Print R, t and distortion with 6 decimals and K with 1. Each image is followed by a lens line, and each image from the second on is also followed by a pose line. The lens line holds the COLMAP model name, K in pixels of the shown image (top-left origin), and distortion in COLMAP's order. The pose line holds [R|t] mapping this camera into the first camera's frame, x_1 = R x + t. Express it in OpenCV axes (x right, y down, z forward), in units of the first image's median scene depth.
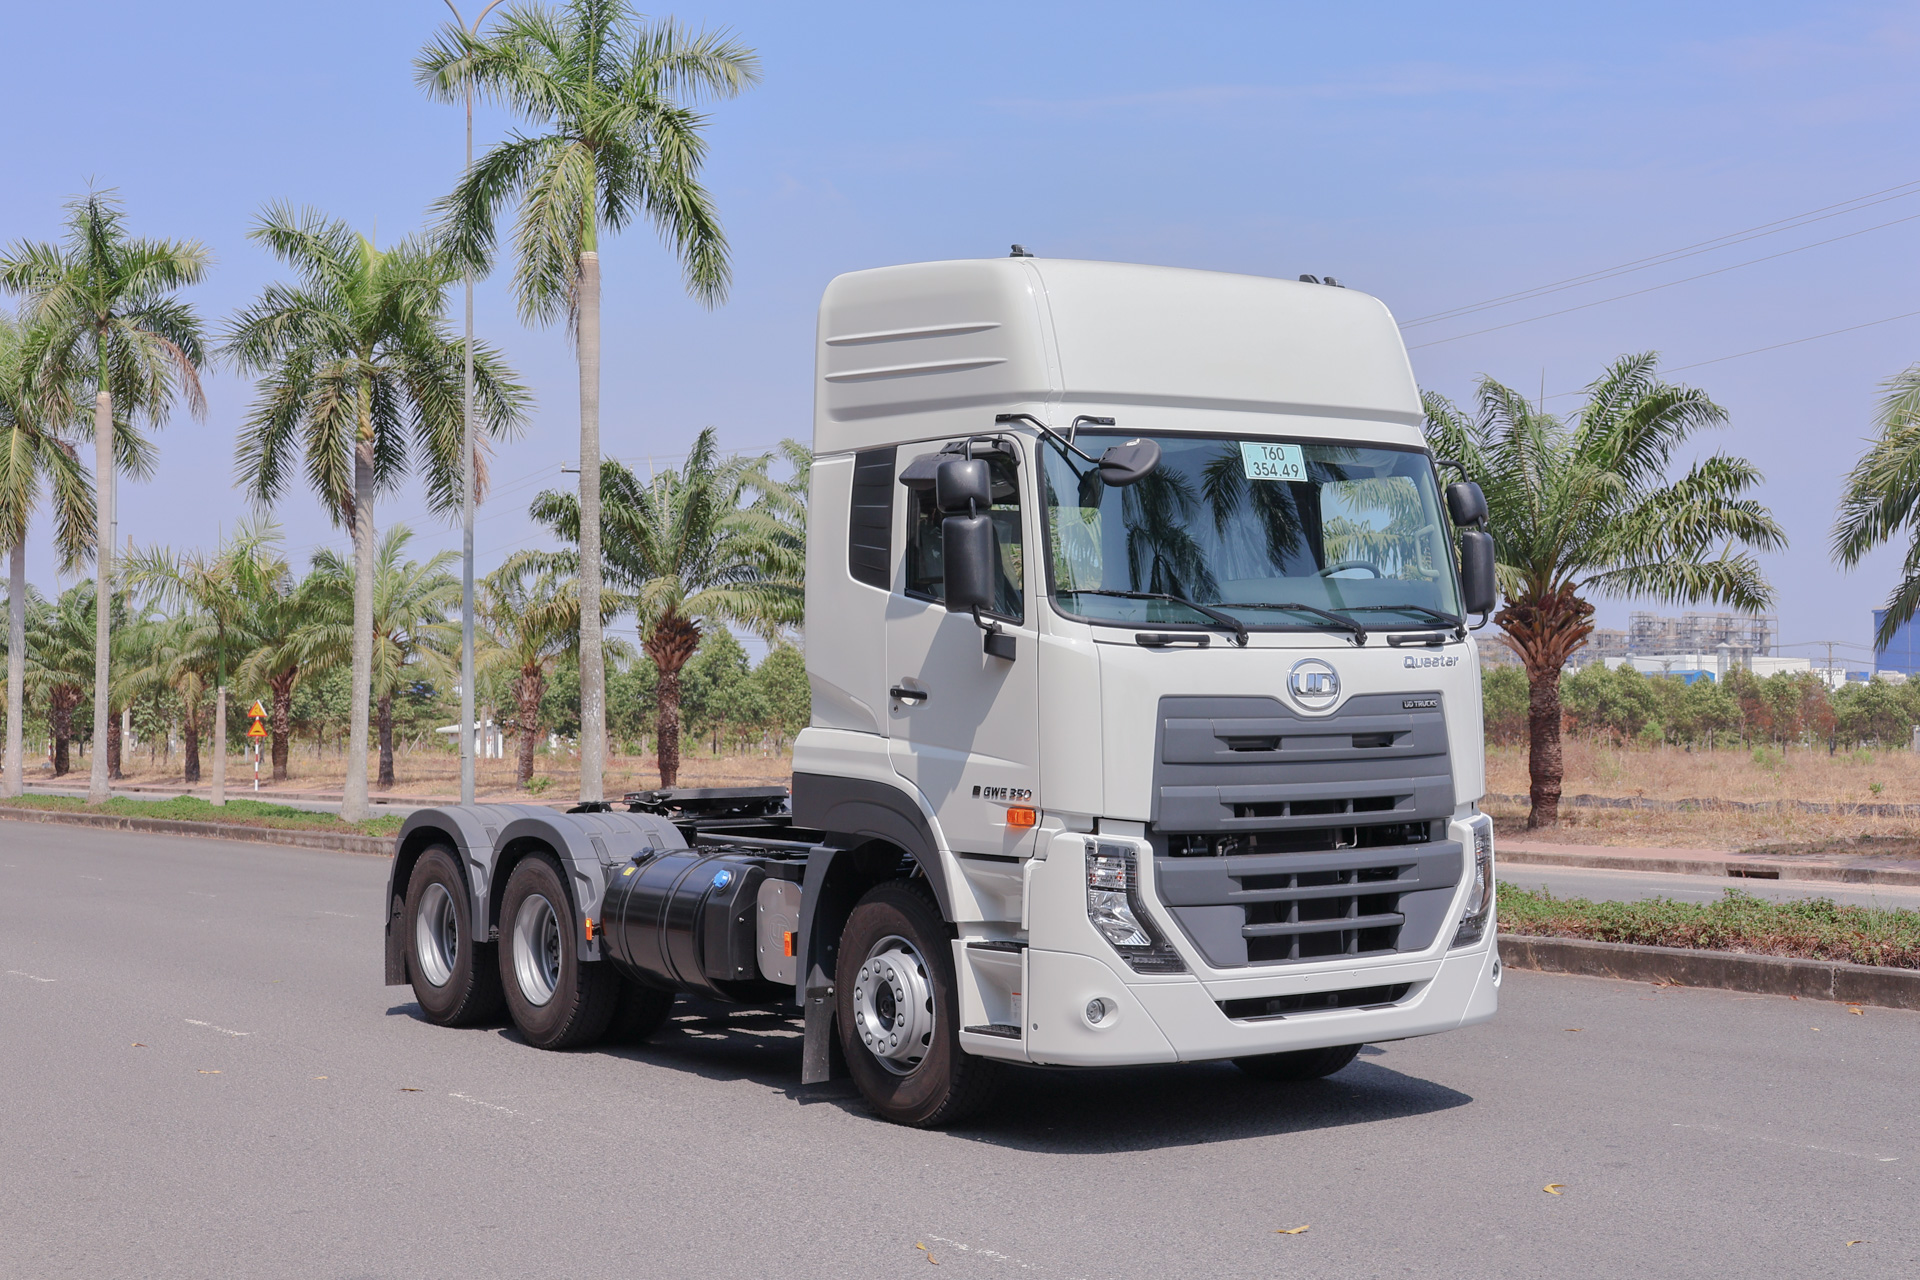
lens RADIAL K [[2589.5, 0, 954.8], [0, 2589.5, 651.4], [0, 0, 1]] dist [0.074198, 0.033607]
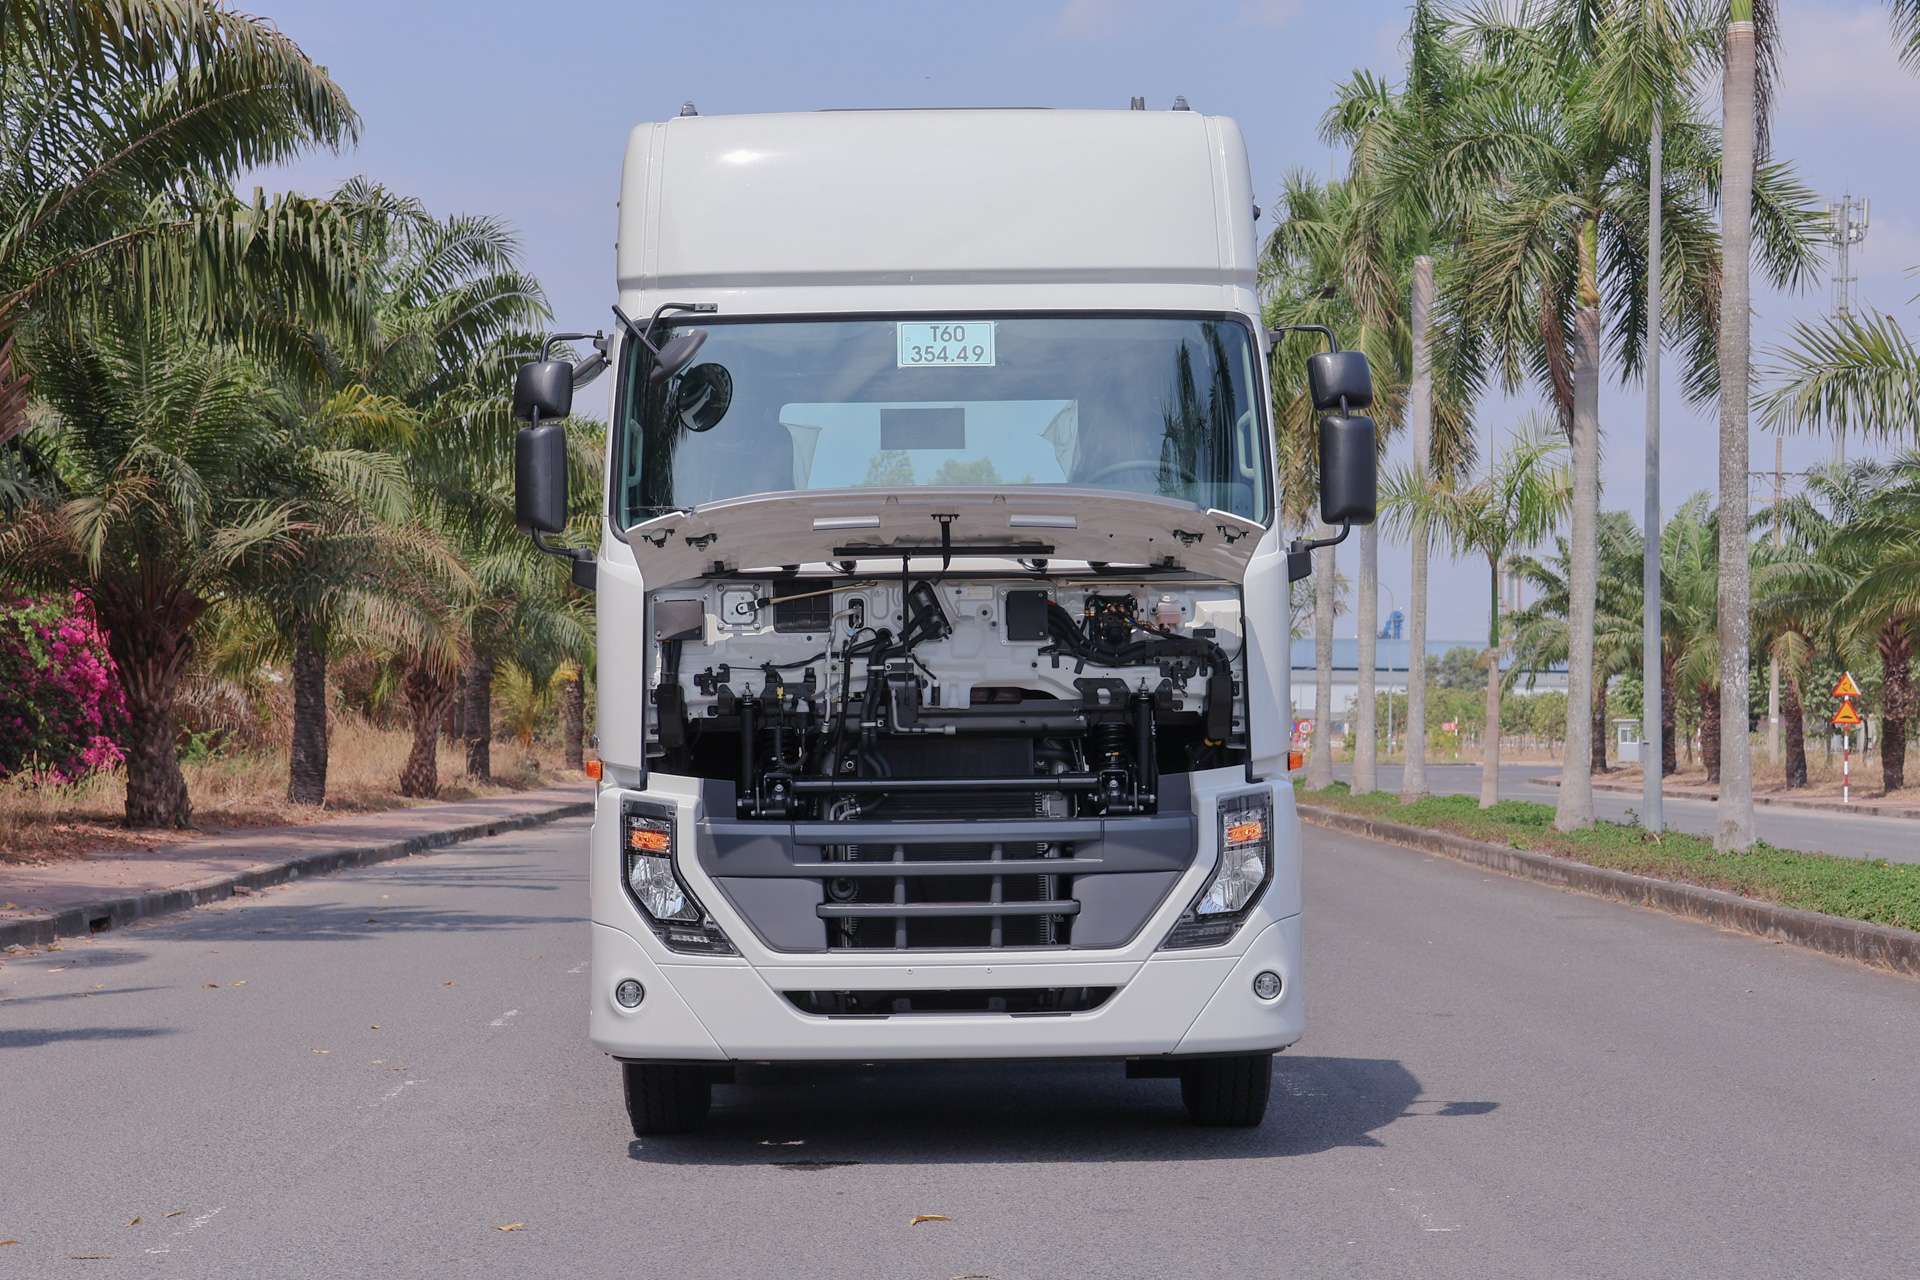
lens RADIAL K [[3894.5, 0, 956.1], [0, 3894.5, 640.1], [0, 0, 1]] dist [0.262131, 0.052140]
pose [[0.834798, -0.004284, -0.550539, 0.799239], [0.009114, 0.999940, 0.006039, 0.012759], [0.550480, -0.010059, 0.834788, -0.025668]]
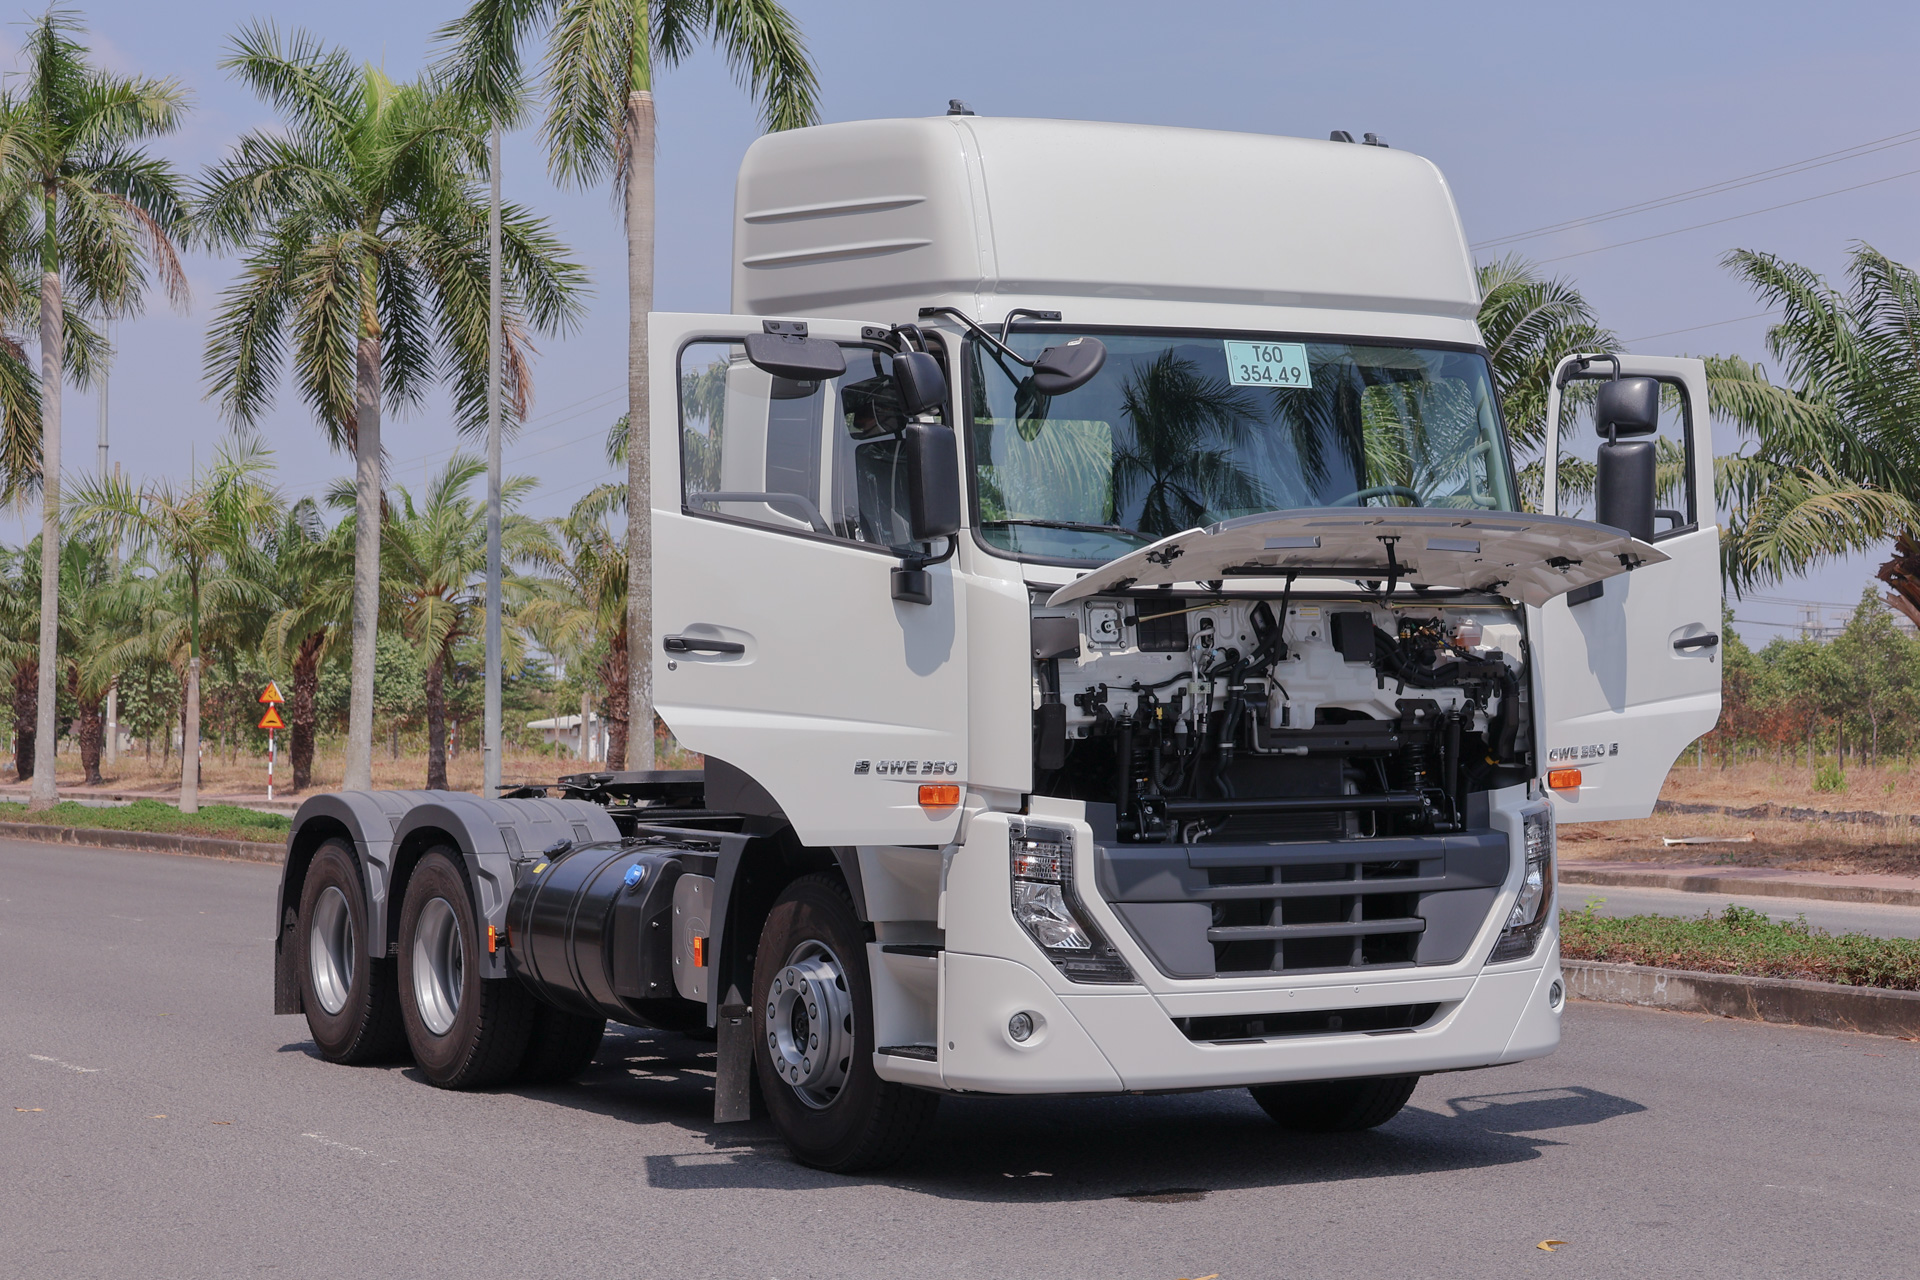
lens RADIAL K [[3533.9, 0, 965.3], [0, 3533.9, 650.6], [0, 0, 1]] dist [0.238674, -0.041539]
pose [[0.996672, 0.004401, -0.081401, 0.118741], [-0.003783, 0.999963, 0.007738, 0.008812], [0.081432, -0.007404, 0.996651, -0.121336]]
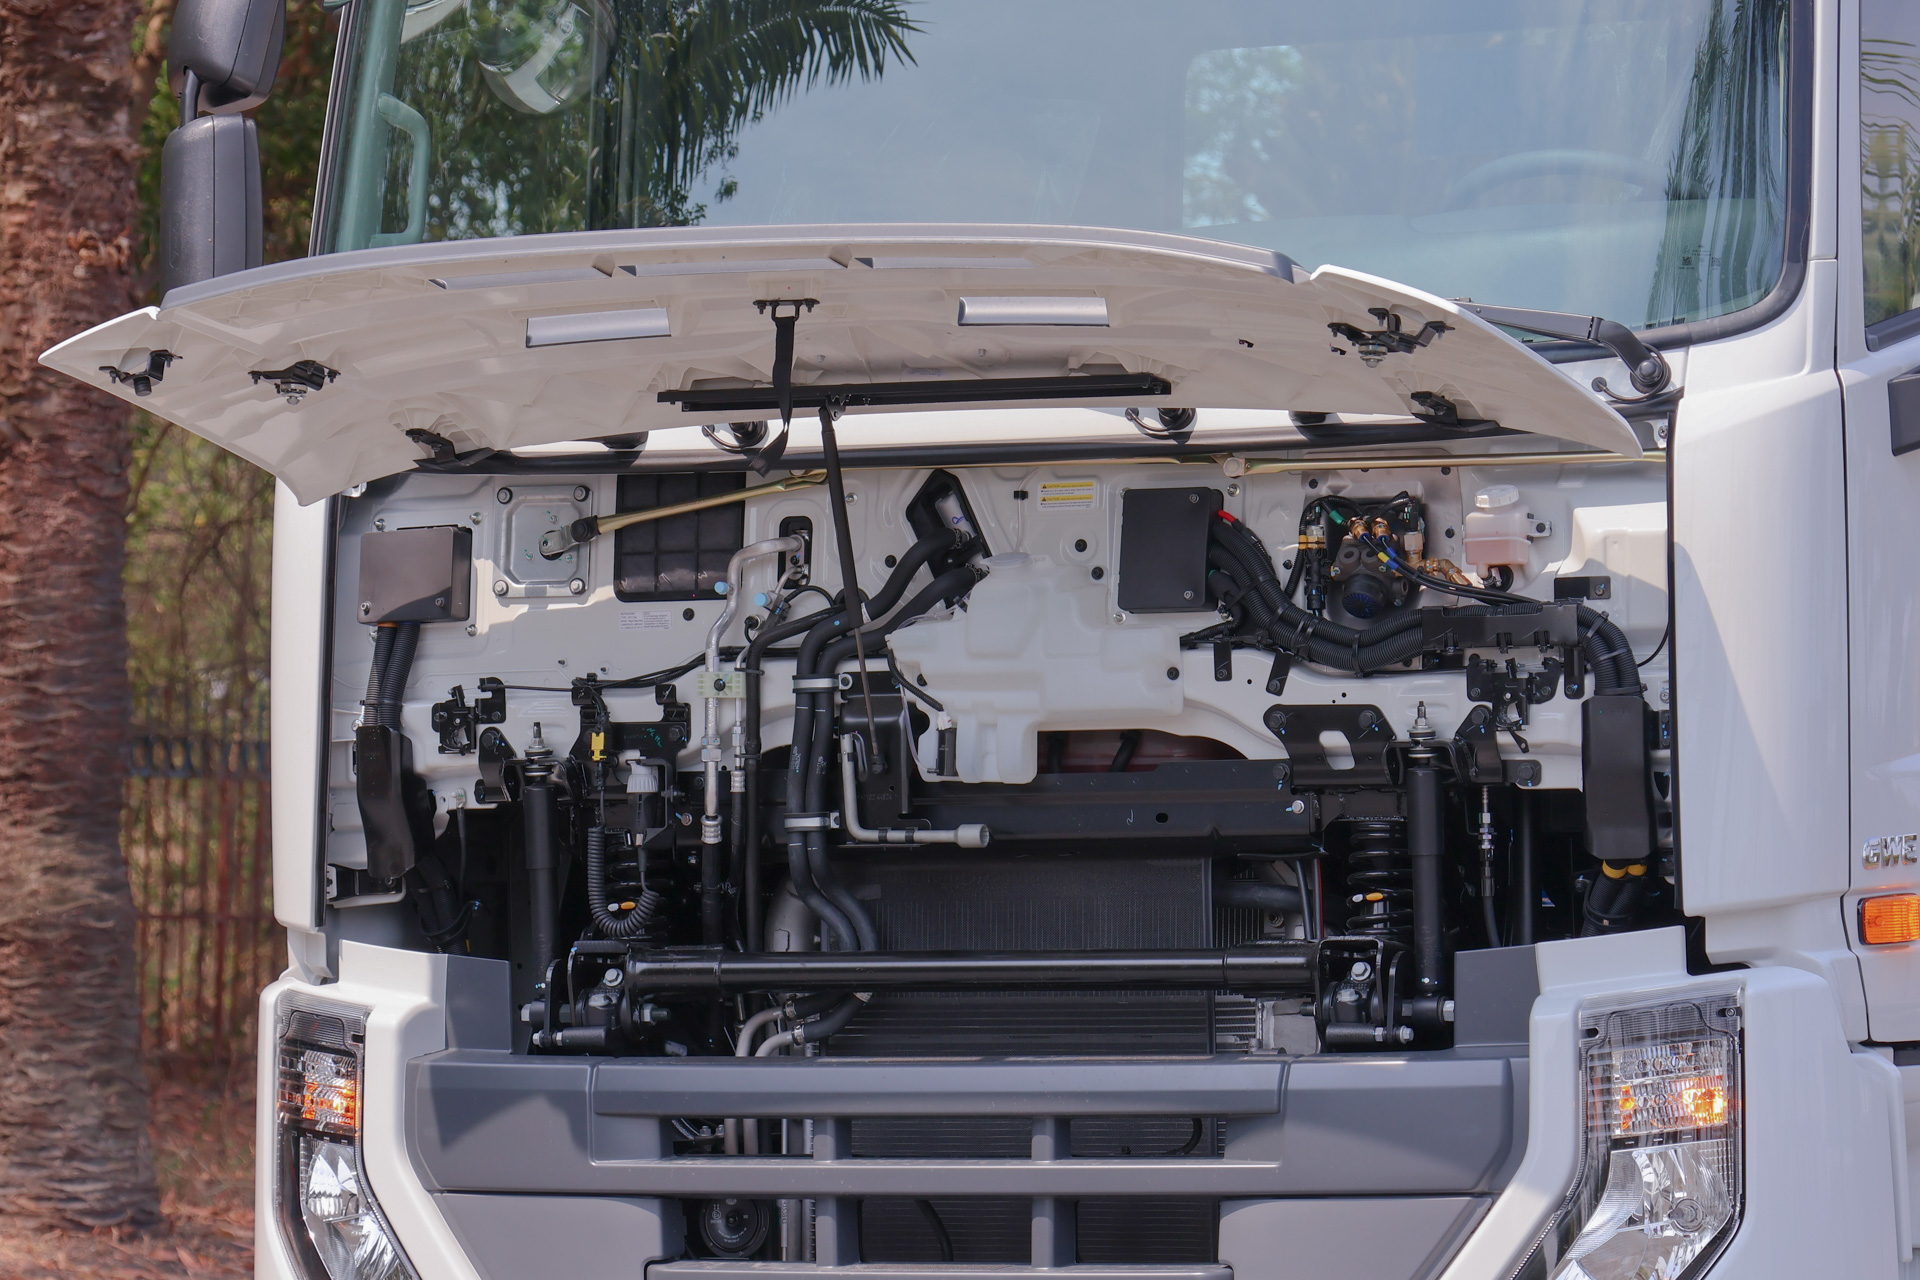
lens RADIAL K [[9096.8, 0, 937.2], [0, 9096.8, 674.2], [0, 0, 1]] dist [1.417572, -0.772430]
pose [[0.499921, -0.015176, -0.865938, 1.119339], [0.017285, 0.999822, -0.007544, 0.036149], [0.865899, -0.011196, 0.500094, 0.406183]]
